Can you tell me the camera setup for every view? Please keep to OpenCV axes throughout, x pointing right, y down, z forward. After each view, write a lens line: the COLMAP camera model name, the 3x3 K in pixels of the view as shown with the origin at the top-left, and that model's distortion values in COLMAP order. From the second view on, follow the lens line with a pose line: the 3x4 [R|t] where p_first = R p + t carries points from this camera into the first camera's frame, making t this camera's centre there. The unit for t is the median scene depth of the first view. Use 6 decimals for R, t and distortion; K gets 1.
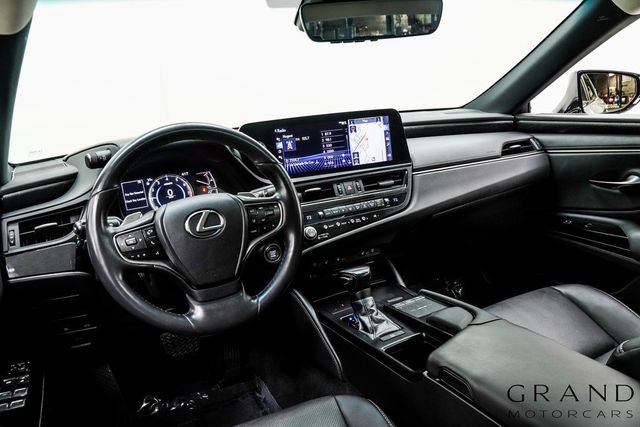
lens RADIAL K [[501.3, 0, 321.6], [0, 501.3, 217.7], [0, 0, 1]] dist [-0.083680, 0.030155]
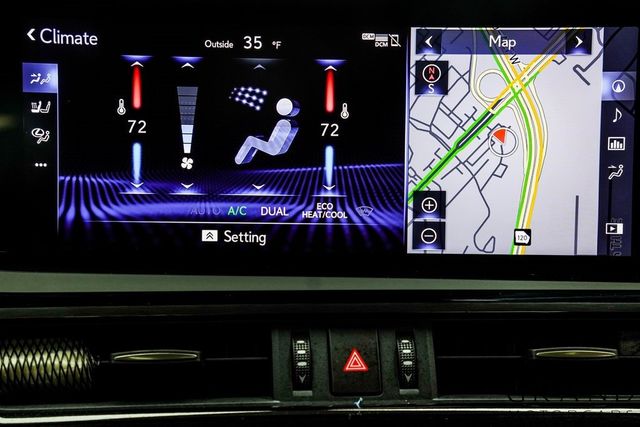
lens RADIAL K [[1125.4, 0, 321.8], [0, 1125.4, 216.1], [0, 0, 1]] dist [0.277551, 0.000000]
pose [[0.942466, 0.137702, -0.304625, 0.174525], [-0.167177, 0.983238, -0.072761, -0.083335], [0.289499, 0.119501, 0.949689, 0.576813]]
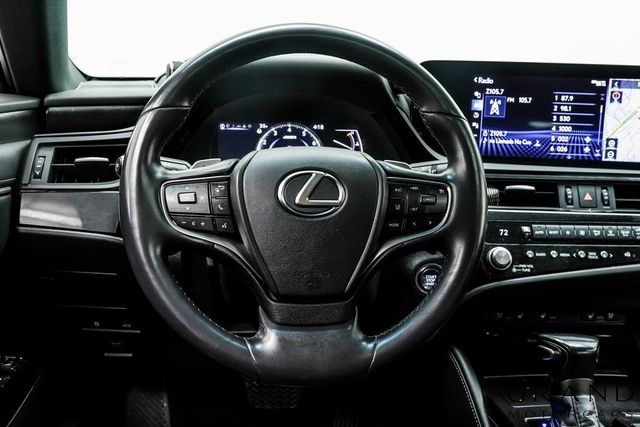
lens RADIAL K [[687.4, 0, 323.9], [0, 687.4, 216.2], [0, 0, 1]] dist [0.064717, 0.000000]
pose [[0.933599, 0.186101, -0.306202, 0.021529], [-0.198801, 0.979983, -0.010531, 0.030385], [0.298114, 0.070705, 0.951908, 0.166671]]
